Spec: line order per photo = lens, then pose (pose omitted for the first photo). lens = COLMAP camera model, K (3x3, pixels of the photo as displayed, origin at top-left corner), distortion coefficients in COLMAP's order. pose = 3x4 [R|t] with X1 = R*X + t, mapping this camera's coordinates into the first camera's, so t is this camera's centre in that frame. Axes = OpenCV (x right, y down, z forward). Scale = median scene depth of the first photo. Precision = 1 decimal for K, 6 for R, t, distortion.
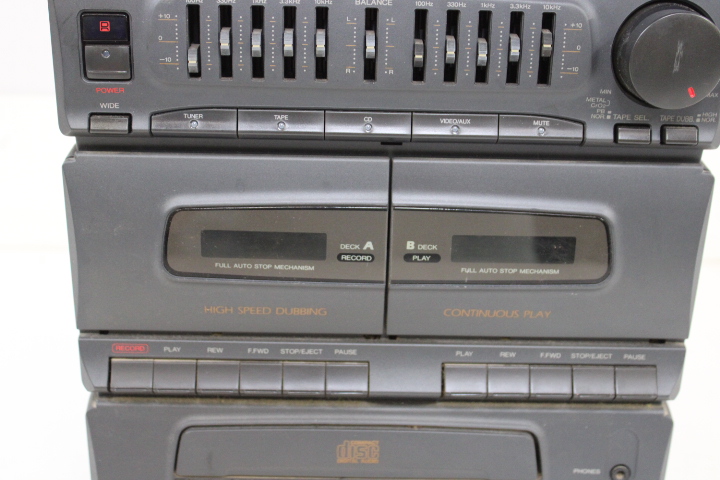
lens RADIAL K [[969.4, 0, 357.7], [0, 969.4, 235.8], [0, 0, 1]] dist [-0.057057, 0.000000]
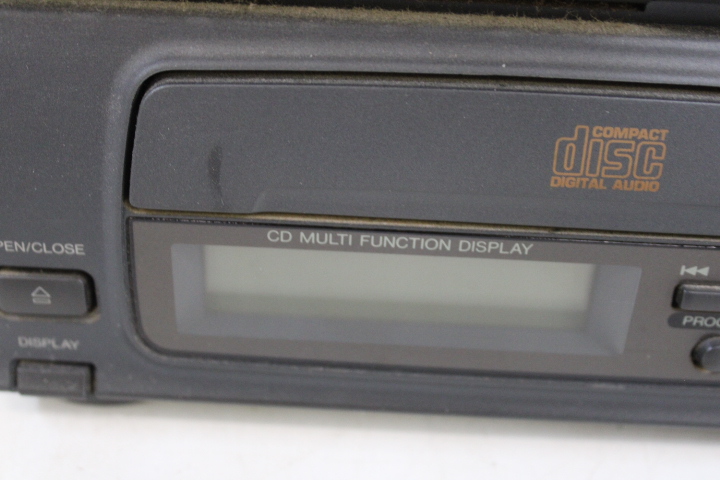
lens RADIAL K [[936.4, 0, 358.7], [0, 936.4, 243.3], [0, 0, 1]] dist [-0.075620, 0.000000]
pose [[0.998939, 0.034810, -0.030157, -0.092177], [-0.029533, 0.986587, 0.160545, 0.218251], [0.035341, -0.159484, 0.986568, 0.689950]]
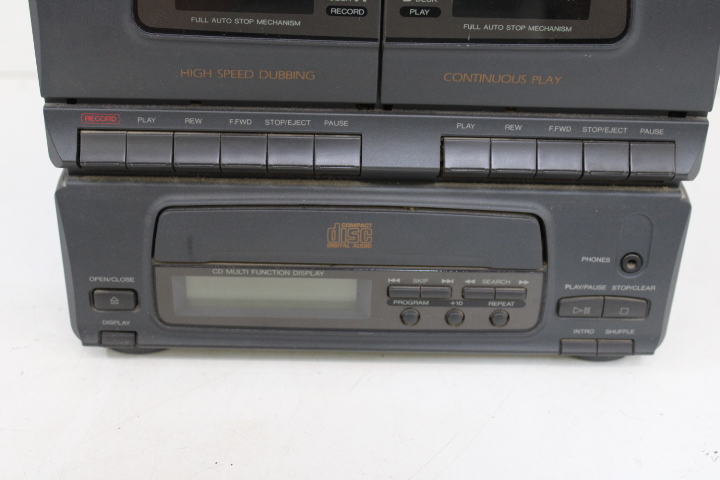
lens RADIAL K [[969.4, 0, 358.4], [0, 969.4, 236.7], [0, 0, 1]] dist [-0.057057, 0.000000]
pose [[0.999995, 0.002885, -0.000981, 0.010384], [-0.002754, 0.993431, 0.114403, 0.128598], [0.001305, -0.114400, 0.993434, 0.083616]]
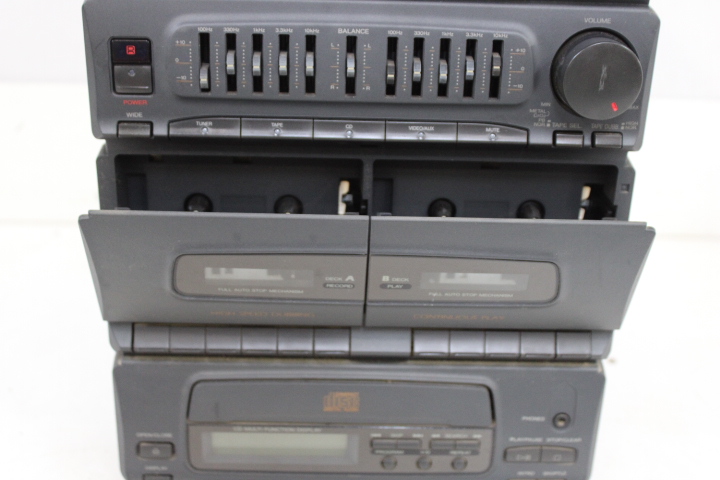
lens RADIAL K [[969.4, 0, 359.3], [0, 969.4, 237.7], [0, 0, 1]] dist [-0.057057, 0.000000]
pose [[0.999946, 0.001655, 0.010284, 0.010805], [-0.002041, 0.999289, 0.037657, -0.025990], [-0.010214, -0.037676, 0.999238, -0.202181]]
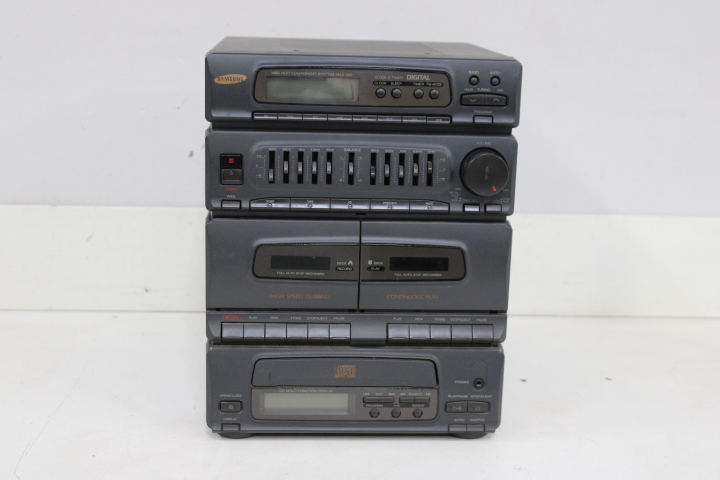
lens RADIAL K [[1107.0, 0, 367.0], [0, 1107.0, 238.4], [0, 0, 1]] dist [-0.024730, 0.000000]
pose [[0.998475, -0.006874, 0.054779, -0.084134], [0.014448, 0.990174, -0.139092, 0.293079], [-0.053285, 0.139672, 0.988763, -1.387906]]
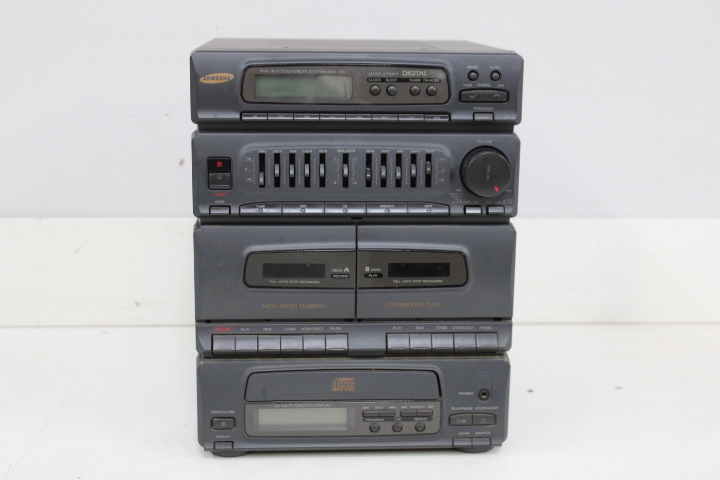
lens RADIAL K [[1107.0, 0, 367.2], [0, 1107.0, 237.5], [0, 0, 1]] dist [-0.024730, 0.000000]
pose [[0.998227, -0.023076, 0.054870, -0.070072], [0.031204, 0.987851, -0.152236, 0.293902], [-0.050690, 0.153678, 0.986820, -1.268634]]
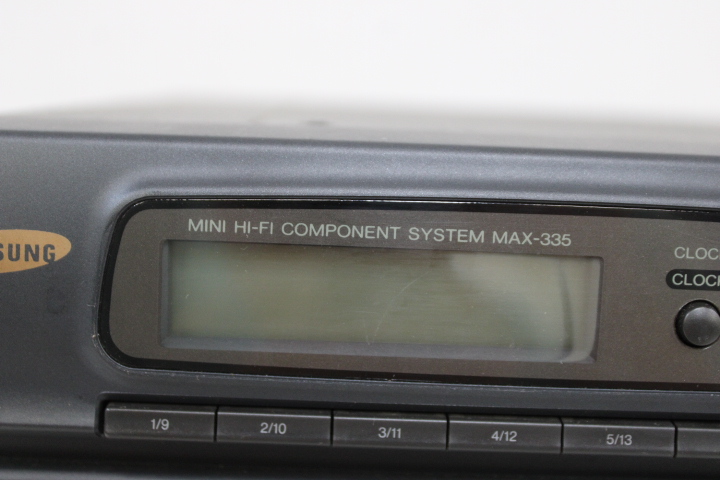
lens RADIAL K [[969.4, 0, 363.3], [0, 969.4, 242.7], [0, 0, 1]] dist [-0.057057, 0.000000]
pose [[0.999873, 0.015369, 0.004228, -0.079077], [-0.014235, 0.980312, -0.196943, -0.281152], [-0.007172, 0.196858, 0.980406, 0.435701]]
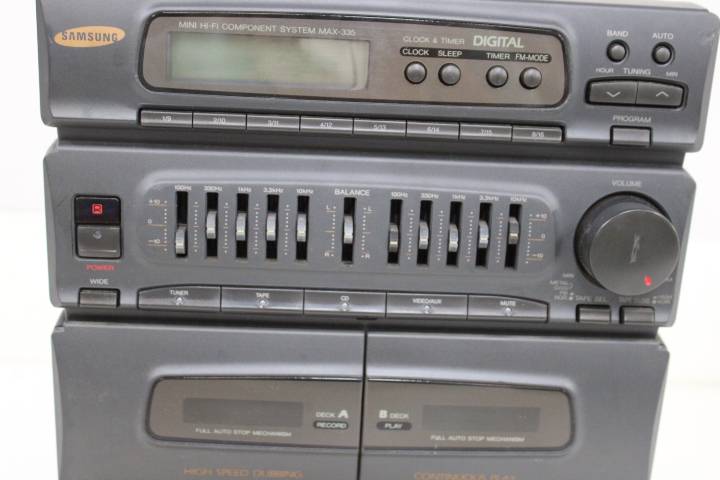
lens RADIAL K [[969.4, 0, 358.6], [0, 969.4, 236.4], [0, 0, 1]] dist [-0.057057, 0.000000]
pose [[0.999338, 0.016596, 0.032371, -0.009294], [-0.014143, 0.997114, -0.074590, -0.103440], [-0.033515, 0.074082, 0.996689, -0.057332]]
